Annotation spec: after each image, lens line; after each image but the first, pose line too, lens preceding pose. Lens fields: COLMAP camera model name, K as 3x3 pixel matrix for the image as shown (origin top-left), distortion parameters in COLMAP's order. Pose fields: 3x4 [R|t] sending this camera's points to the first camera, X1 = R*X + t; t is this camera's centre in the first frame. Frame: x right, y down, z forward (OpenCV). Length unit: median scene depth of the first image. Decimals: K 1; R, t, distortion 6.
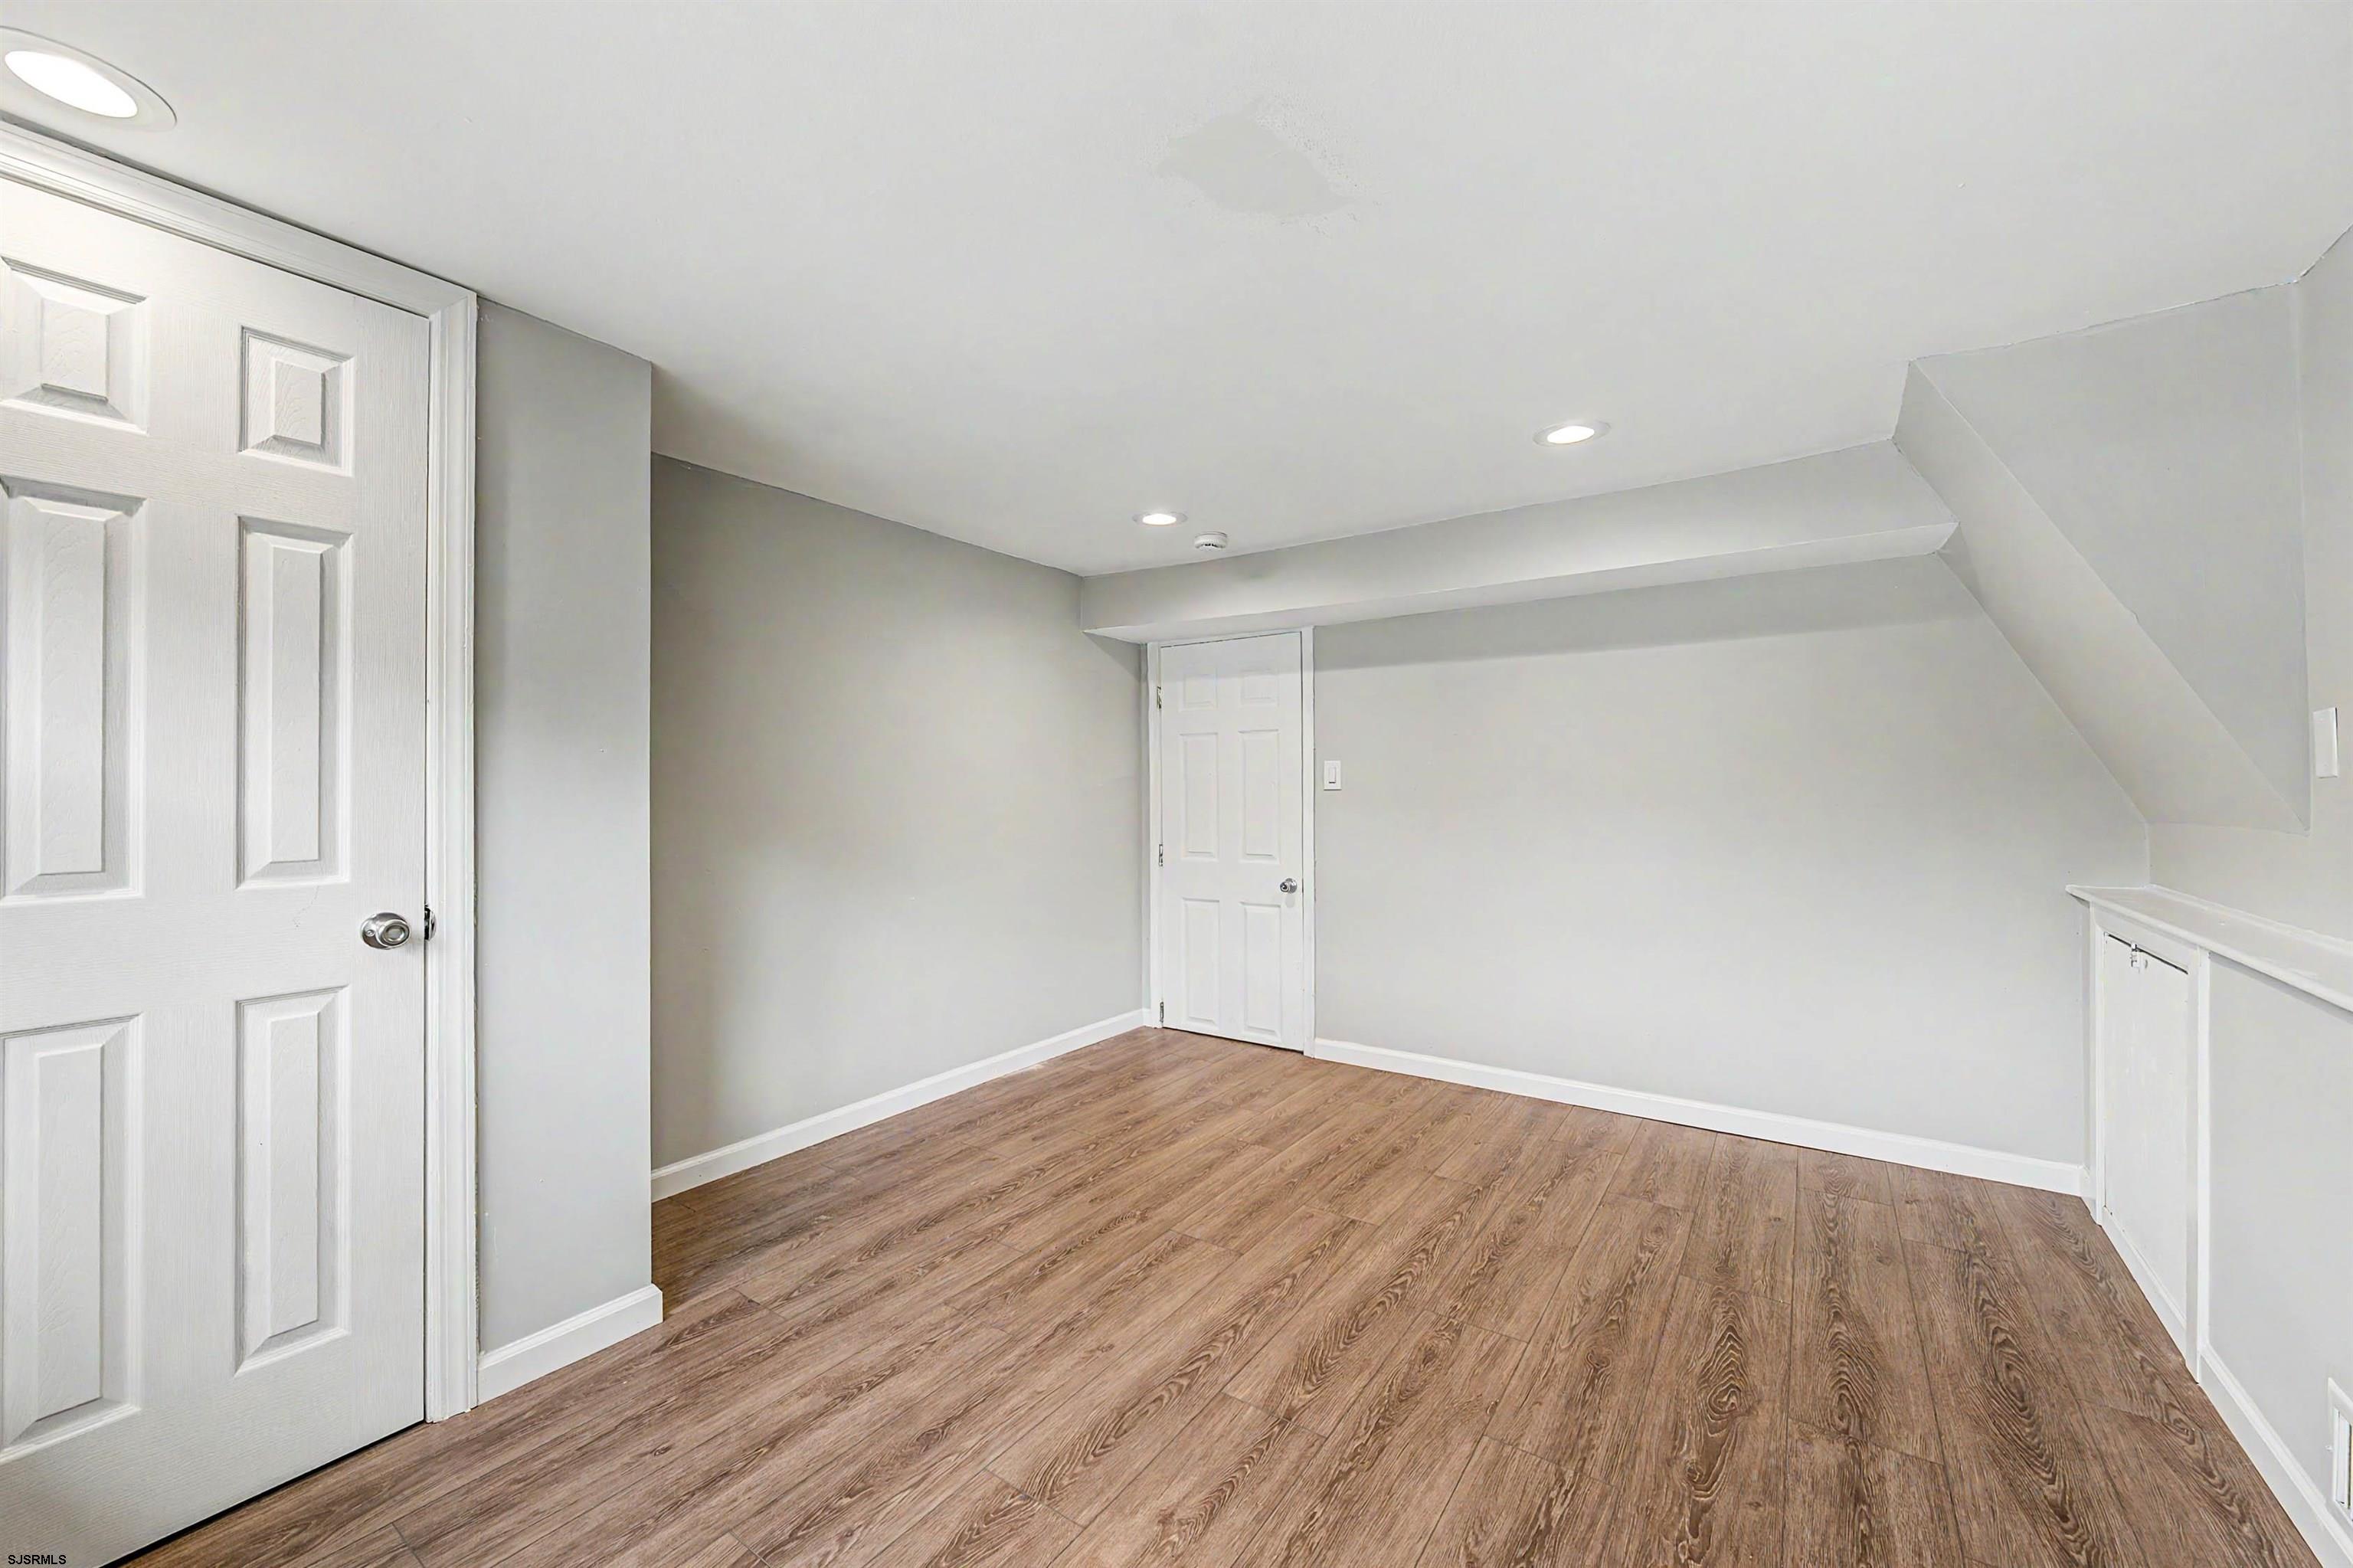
lens RADIAL K [[929.8, 0, 1166.1], [0, 929.8, 767.2], [0, 0, 1]] dist [-0.006802, -0.000068]
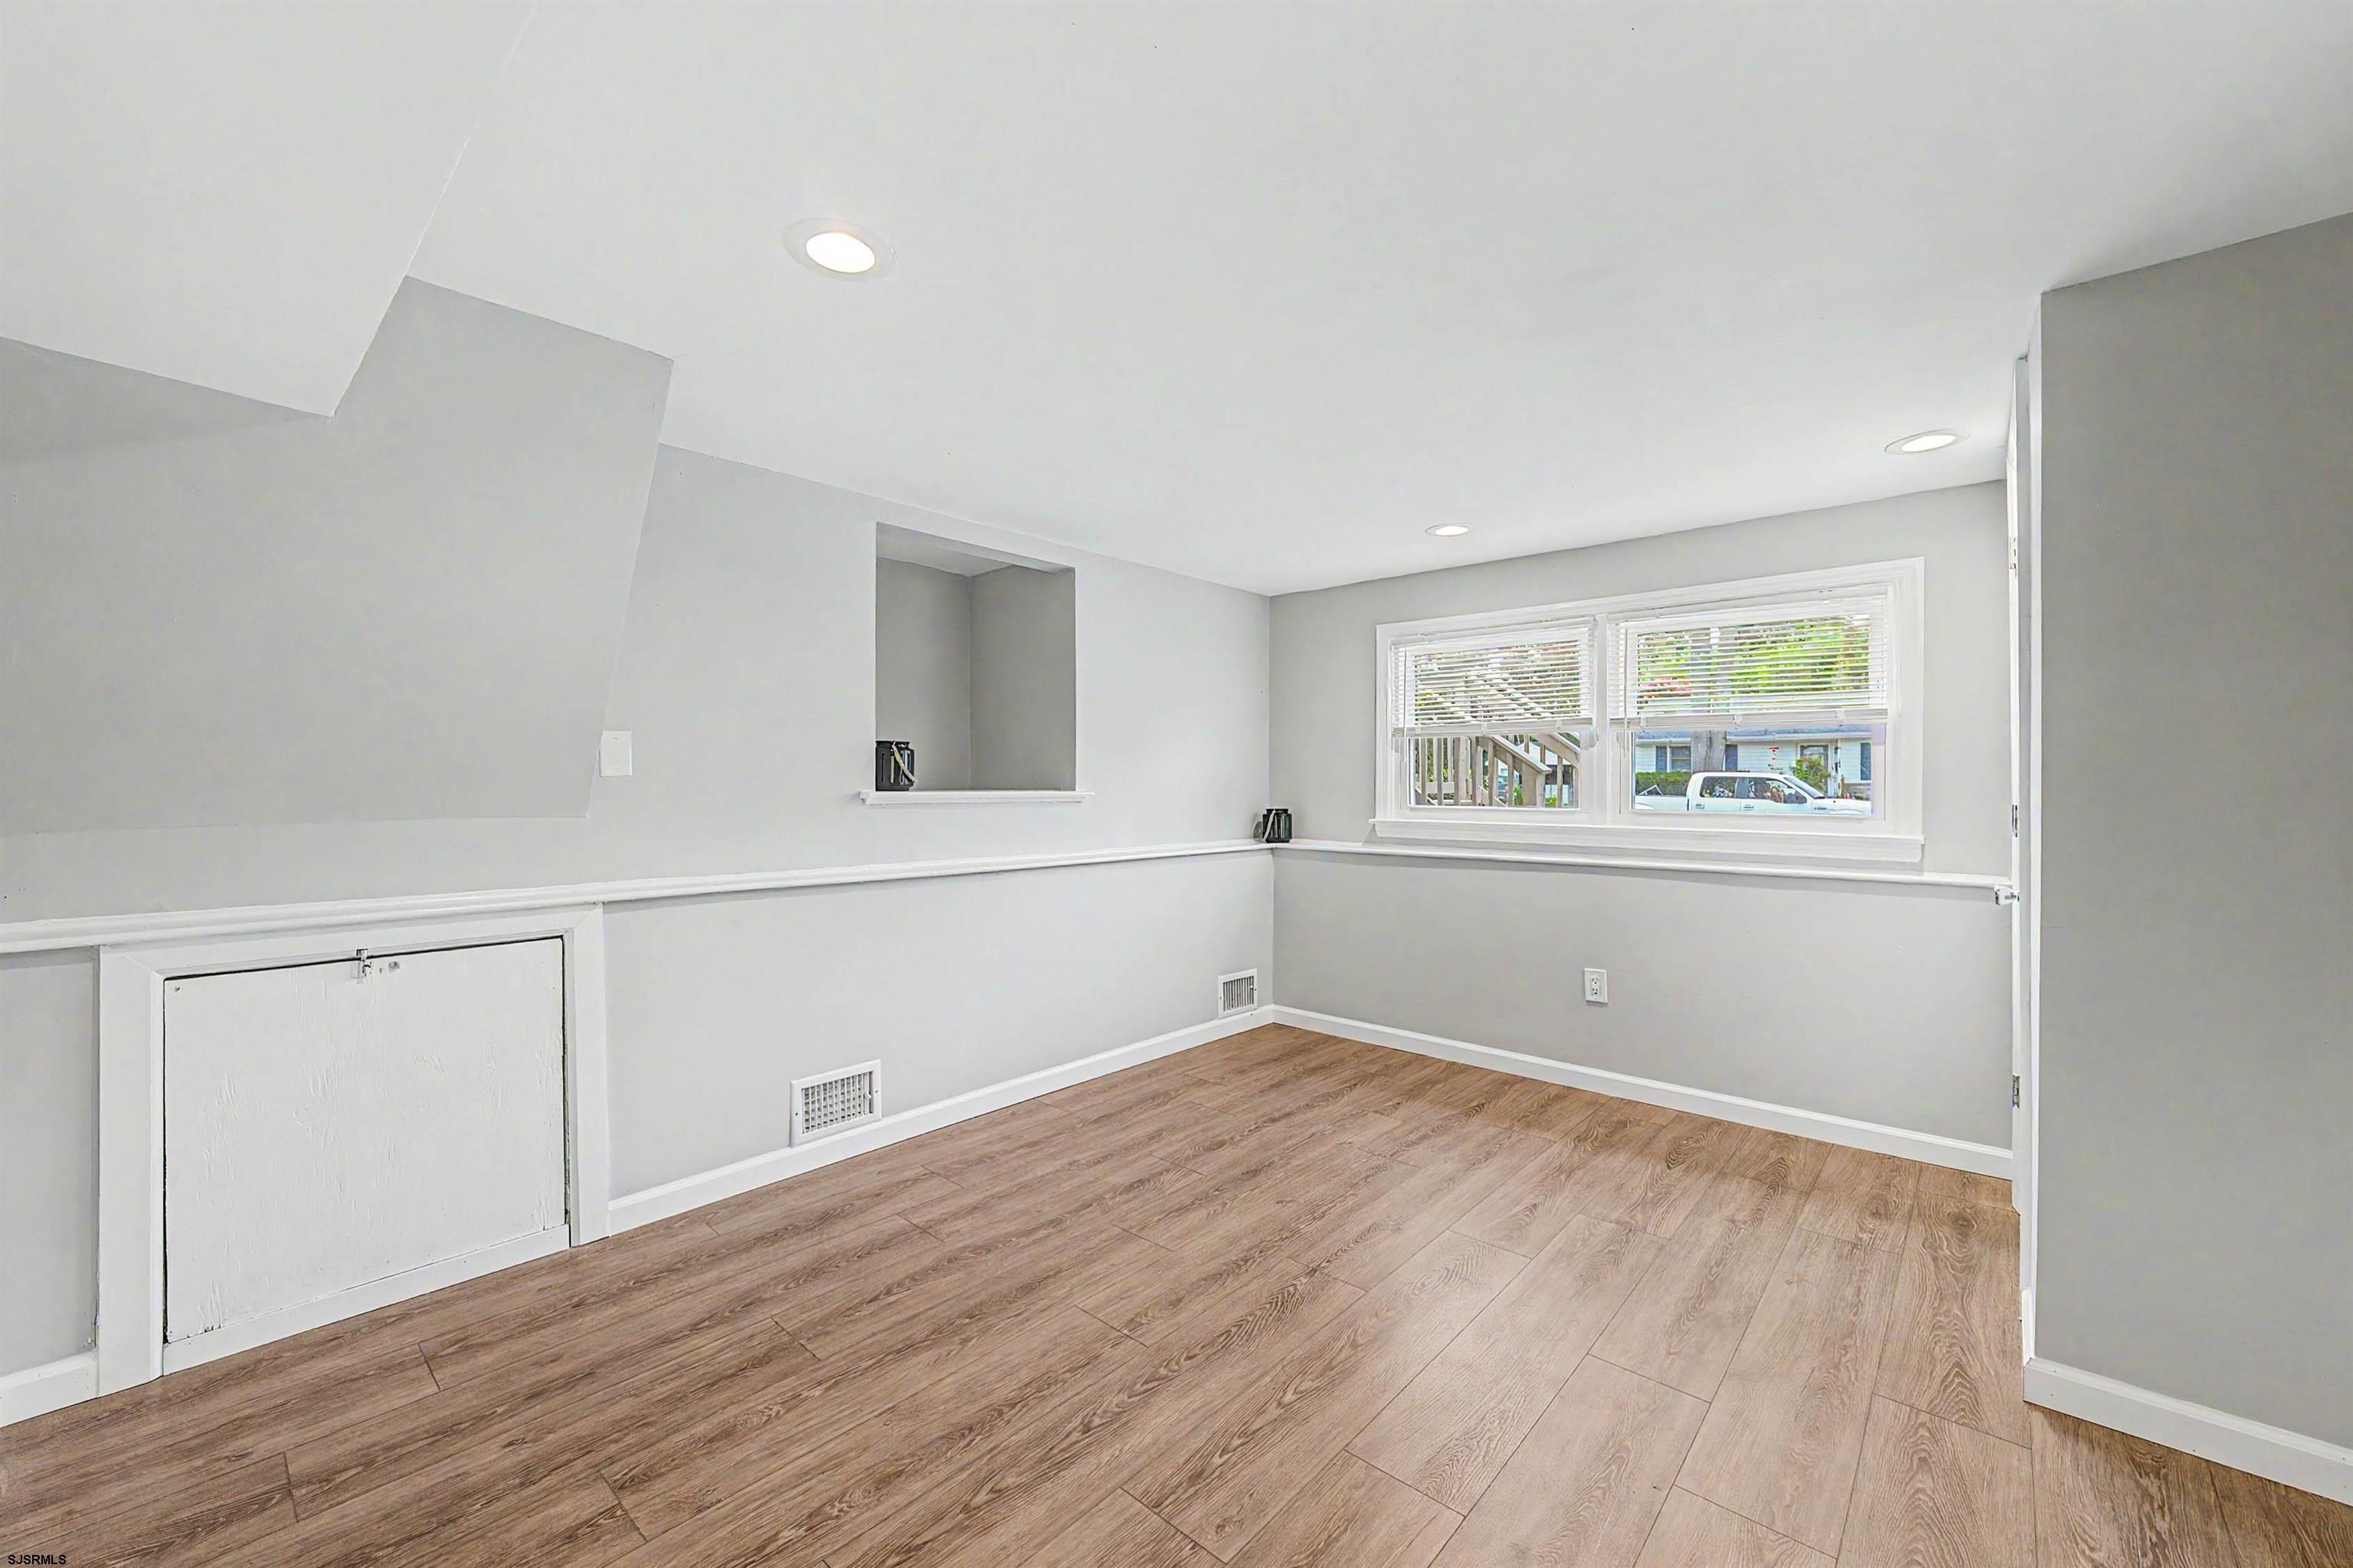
lens RADIAL K [[929.8, 0, 1166.1], [0, 929.8, 767.2], [0, 0, 1]] dist [-0.006802, -0.000068]
pose [[-0.991792, -0.000273, 0.127864, 0.160141], [-0.004737, 0.999390, -0.034611, 0.040449], [-0.127776, -0.034933, -0.991188, 2.189605]]
